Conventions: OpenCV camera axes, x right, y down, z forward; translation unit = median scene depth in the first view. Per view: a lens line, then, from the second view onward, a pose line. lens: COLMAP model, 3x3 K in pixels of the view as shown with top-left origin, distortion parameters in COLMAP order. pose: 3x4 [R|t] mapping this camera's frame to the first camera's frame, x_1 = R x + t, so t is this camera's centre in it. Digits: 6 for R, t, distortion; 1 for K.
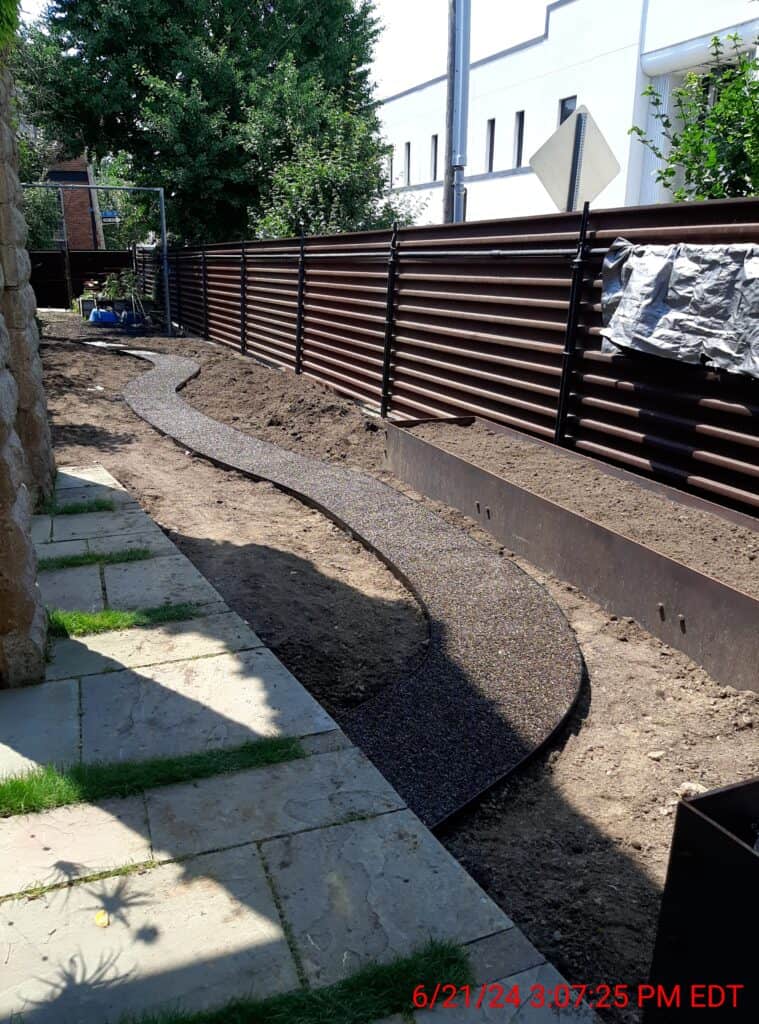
lens RADIAL K [[846.2, 0, 325.0], [0, 846.2, 512.5], [0, 0, 1]] dist [0.092017, -0.210166]
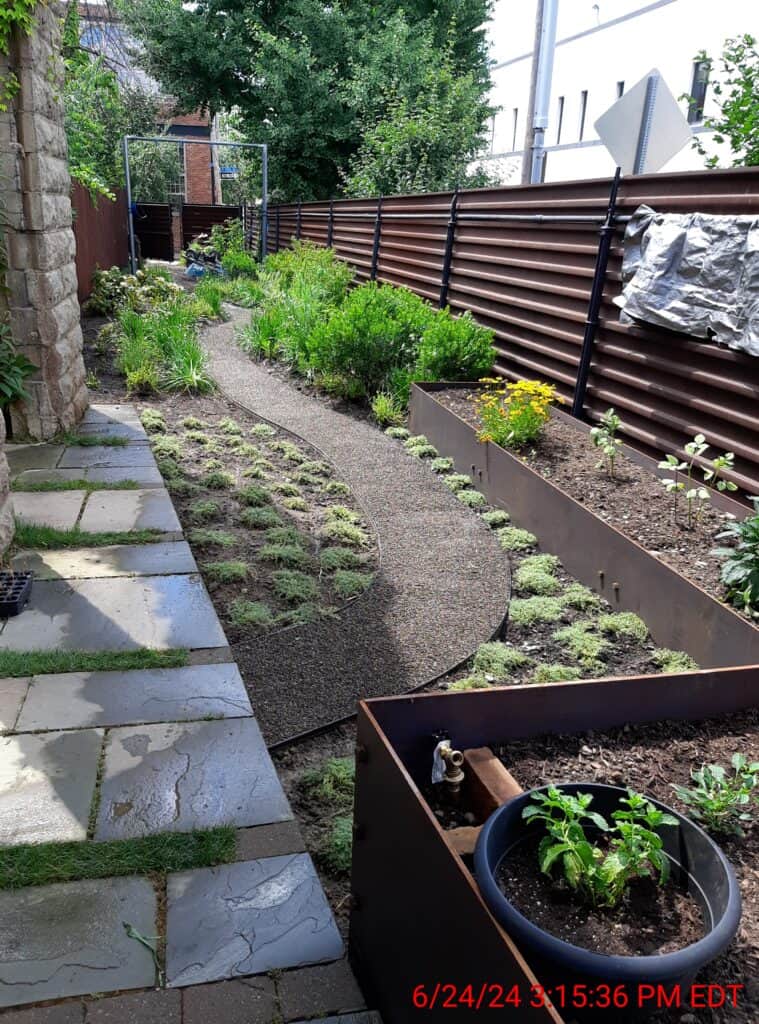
lens RADIAL K [[846.2, 0, 325.0], [0, 846.2, 512.5], [0, 0, 1]] dist [0.092017, -0.210166]
pose [[0.987730, 0.081448, -0.133247, 0.143183], [-0.076019, 0.996075, 0.045345, 0.012064], [0.136417, -0.034659, 0.990045, -0.028964]]
